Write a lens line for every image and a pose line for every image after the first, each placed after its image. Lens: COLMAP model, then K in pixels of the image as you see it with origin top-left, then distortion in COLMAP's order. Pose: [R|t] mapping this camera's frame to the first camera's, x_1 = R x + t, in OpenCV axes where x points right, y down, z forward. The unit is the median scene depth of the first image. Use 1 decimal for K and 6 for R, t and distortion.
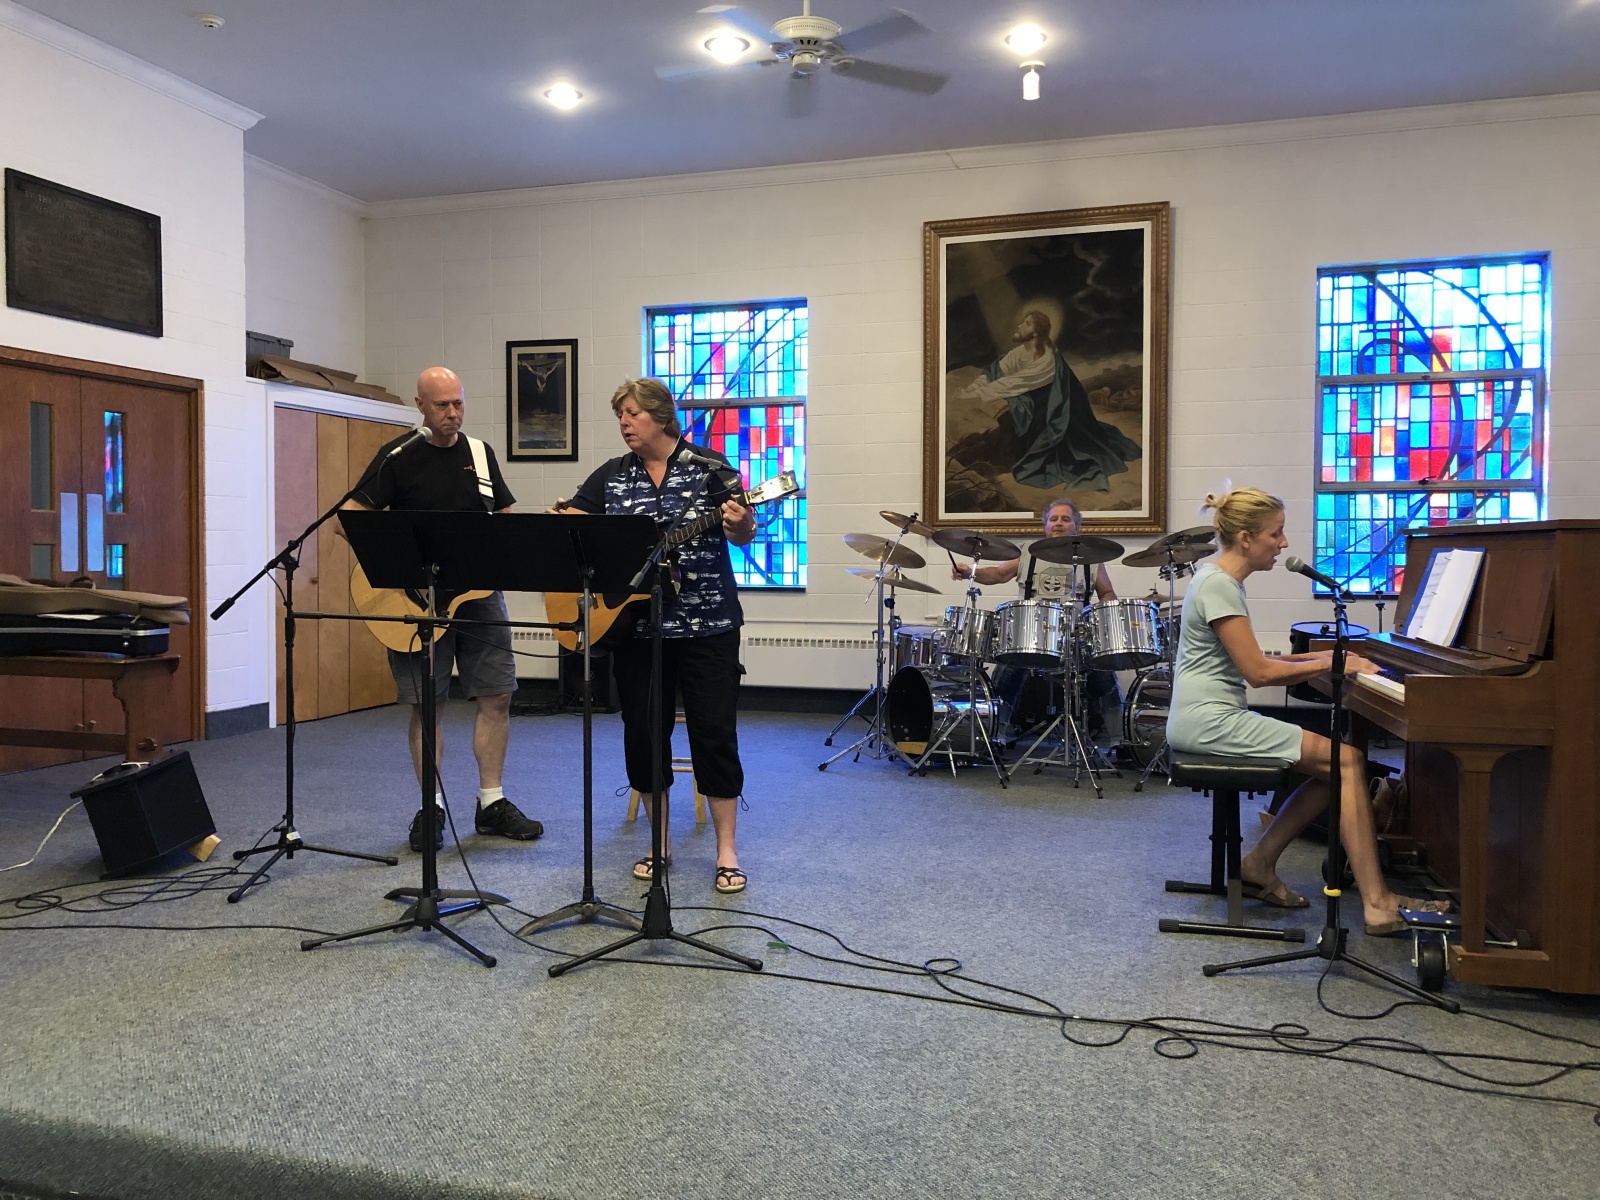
lens RADIAL K [[1320.7, 0, 795.3], [0, 1320.7, 606.6], [0, 0, 1]] dist [0.044182, 0.005030]
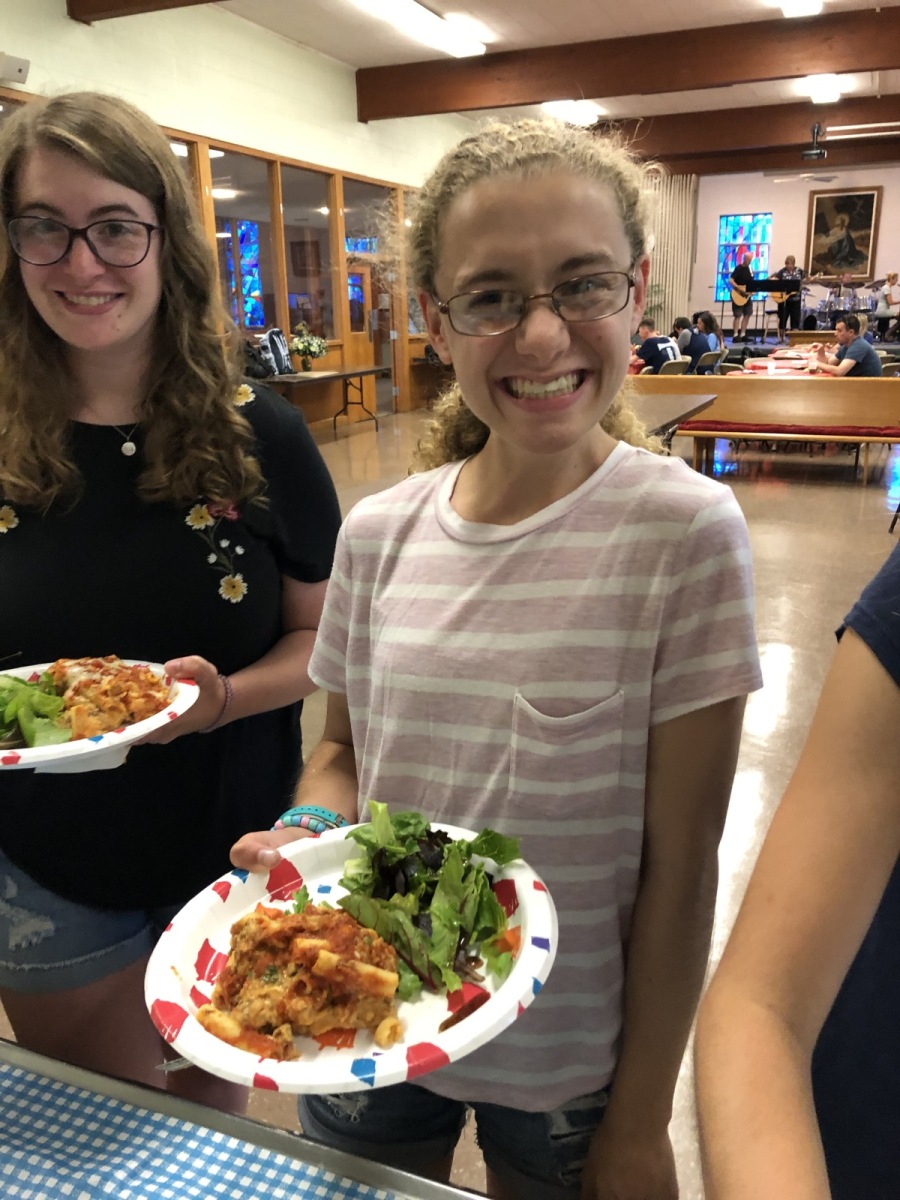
lens RADIAL K [[990.5, 0, 460.7], [0, 990.5, 593.7], [0, 0, 1]] dist [0.044182, 0.005030]
pose [[0.996961, 0.008196, -0.077475, -0.642834], [0.010463, 0.971355, 0.237401, 0.116599], [0.077202, -0.237490, 0.968317, -2.005162]]
